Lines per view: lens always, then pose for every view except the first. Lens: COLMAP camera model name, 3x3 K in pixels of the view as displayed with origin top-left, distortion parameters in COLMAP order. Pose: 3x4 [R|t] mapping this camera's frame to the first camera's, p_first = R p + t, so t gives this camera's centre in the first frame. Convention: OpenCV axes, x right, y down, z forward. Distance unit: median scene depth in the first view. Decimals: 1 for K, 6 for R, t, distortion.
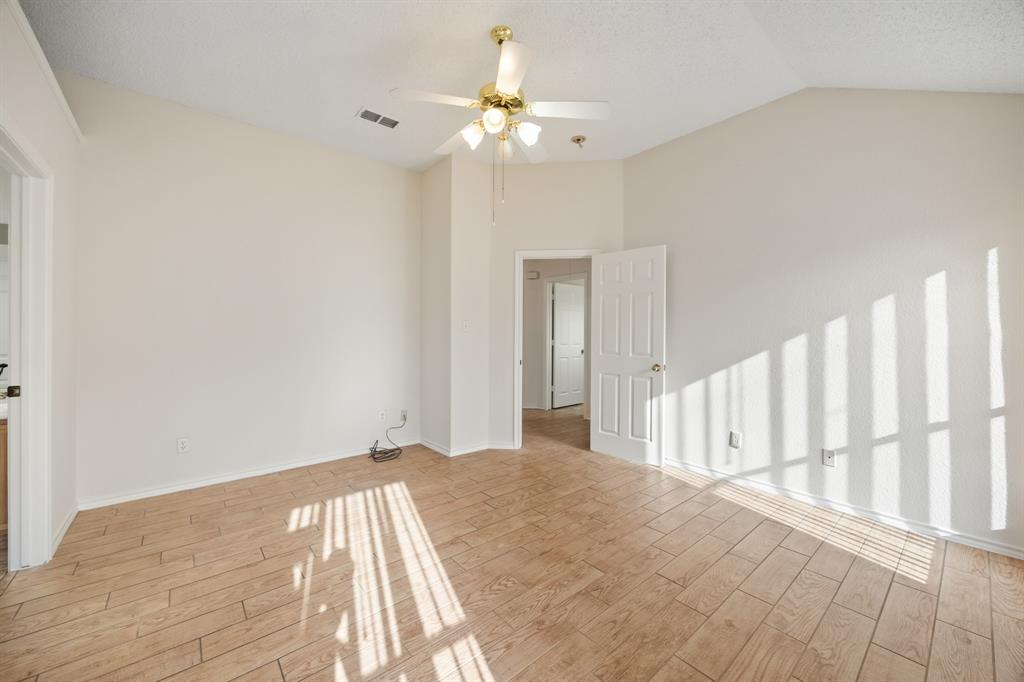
lens RADIAL K [[391.4, 0, 512.0], [0, 391.4, 341.0], [0, 0, 1]] dist [-0.001149, -0.000017]
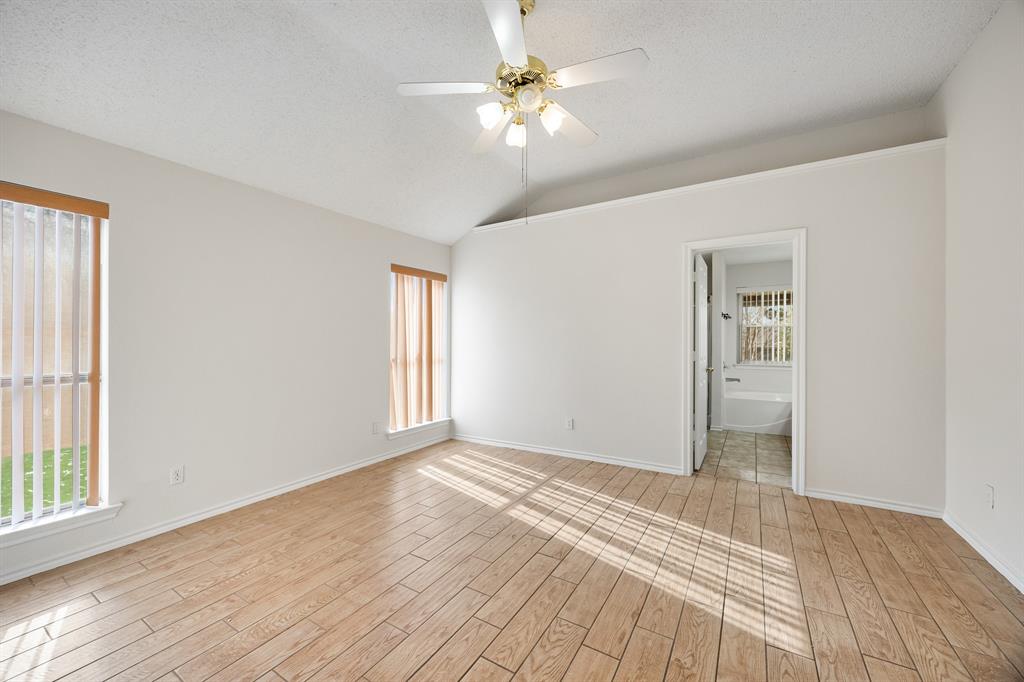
lens RADIAL K [[391.4, 0, 512.0], [0, 391.4, 341.0], [0, 0, 1]] dist [-0.001149, -0.000017]
pose [[-0.951215, 0.002091, -0.308520, 0.264632], [0.000276, 0.999982, 0.005928, -0.020593], [0.308527, 0.005554, -0.951199, 1.870430]]
